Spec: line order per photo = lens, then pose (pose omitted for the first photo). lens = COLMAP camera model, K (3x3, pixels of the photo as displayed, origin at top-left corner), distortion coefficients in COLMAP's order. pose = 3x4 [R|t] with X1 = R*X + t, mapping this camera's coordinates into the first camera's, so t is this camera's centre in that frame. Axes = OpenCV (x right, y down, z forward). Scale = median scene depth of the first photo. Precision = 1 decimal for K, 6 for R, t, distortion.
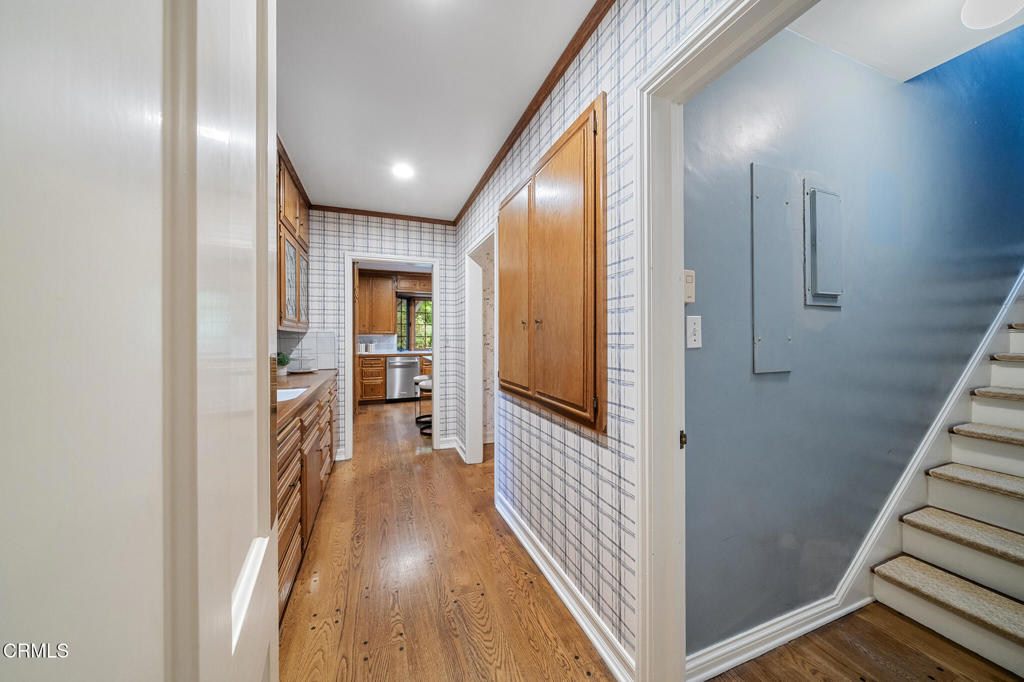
lens RADIAL K [[351.5, 0, 512.7], [0, 351.5, 336.5], [0, 0, 1]] dist [-0.000692, -0.000147]
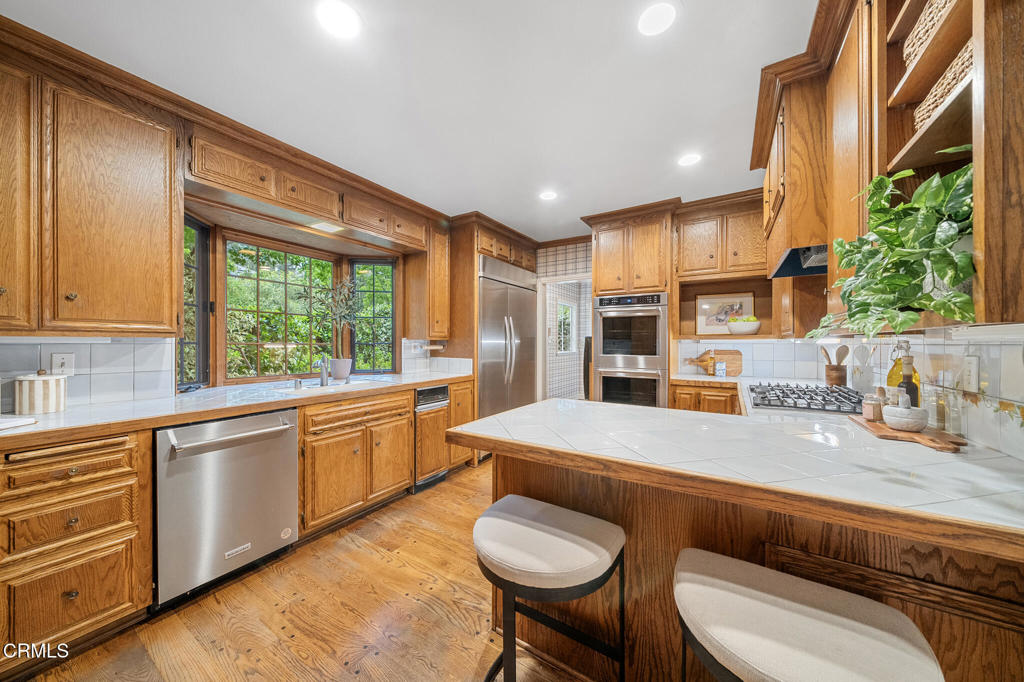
lens RADIAL K [[351.5, 0, 509.8], [0, 351.5, 342.6], [0, 0, 1]] dist [-0.000692, -0.000147]
pose [[0.798352, 0.000454, 0.602191, -0.311396], [-0.000185, 1.000000, -0.000508, -0.000207], [-0.602191, 0.000294, 0.798352, 0.665988]]
